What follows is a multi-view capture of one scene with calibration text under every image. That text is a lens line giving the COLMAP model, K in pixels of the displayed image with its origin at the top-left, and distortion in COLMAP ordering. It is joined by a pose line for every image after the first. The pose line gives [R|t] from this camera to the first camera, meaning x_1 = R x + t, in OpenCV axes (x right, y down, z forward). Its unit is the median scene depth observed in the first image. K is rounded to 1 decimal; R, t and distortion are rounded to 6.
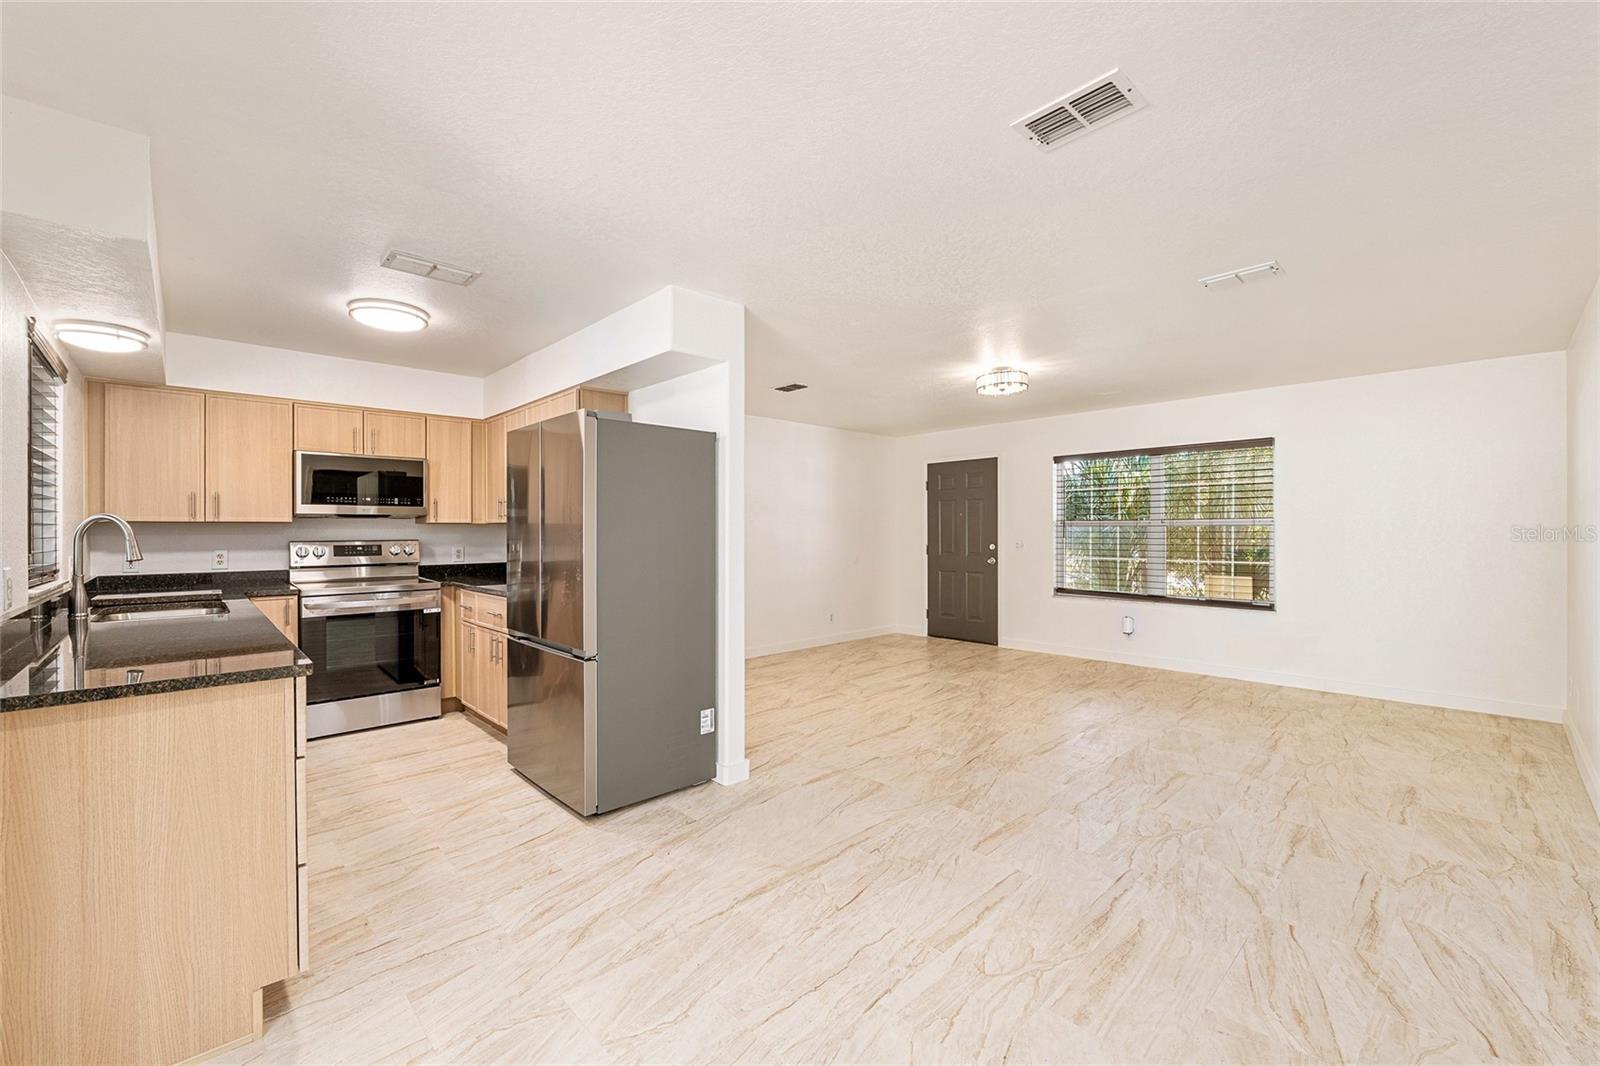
lens RADIAL K [[661.5, 0, 789.8], [0, 661.5, 533.1], [0, 0, 1]] dist [-0.011672, 0.000239]
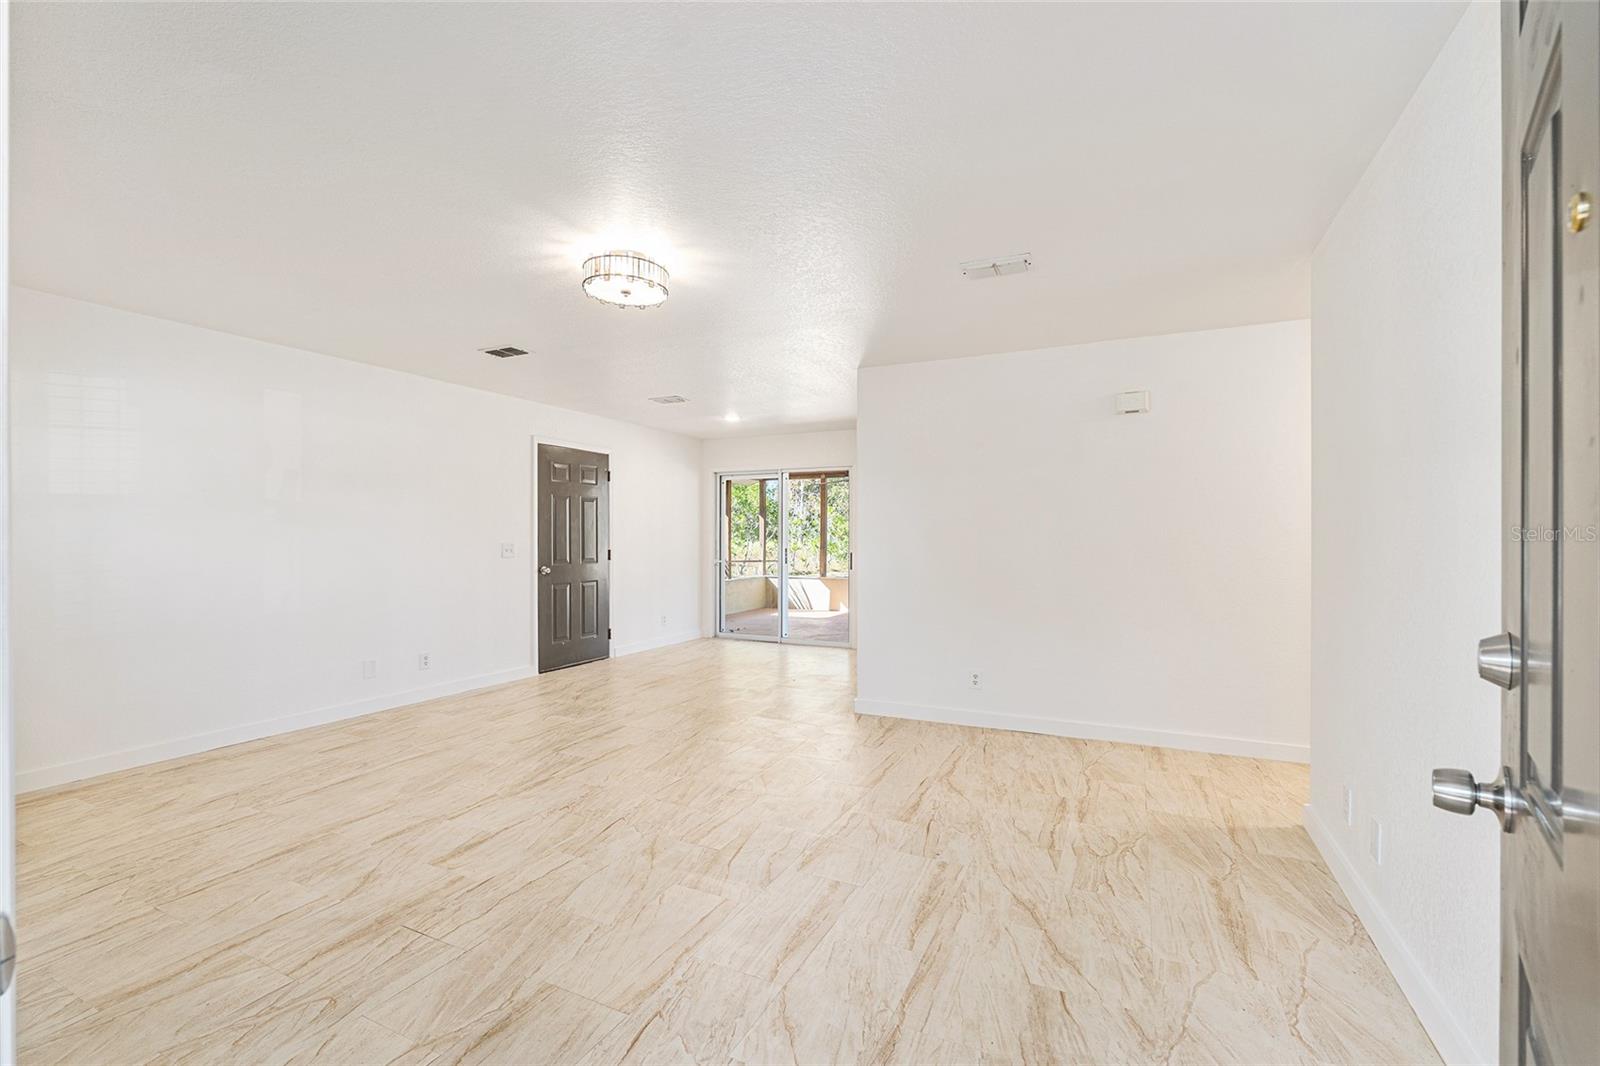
lens RADIAL K [[676.7, 0, 796.5], [0, 676.7, 534.7], [0, 0, 1]] dist [-0.004937, -0.000387]
pose [[-0.932387, 0.001158, -0.361460, 0.426311], [0.001808, 0.999997, -0.001462, 0.002340], [0.361457, -0.002017, -0.932387, 1.734046]]
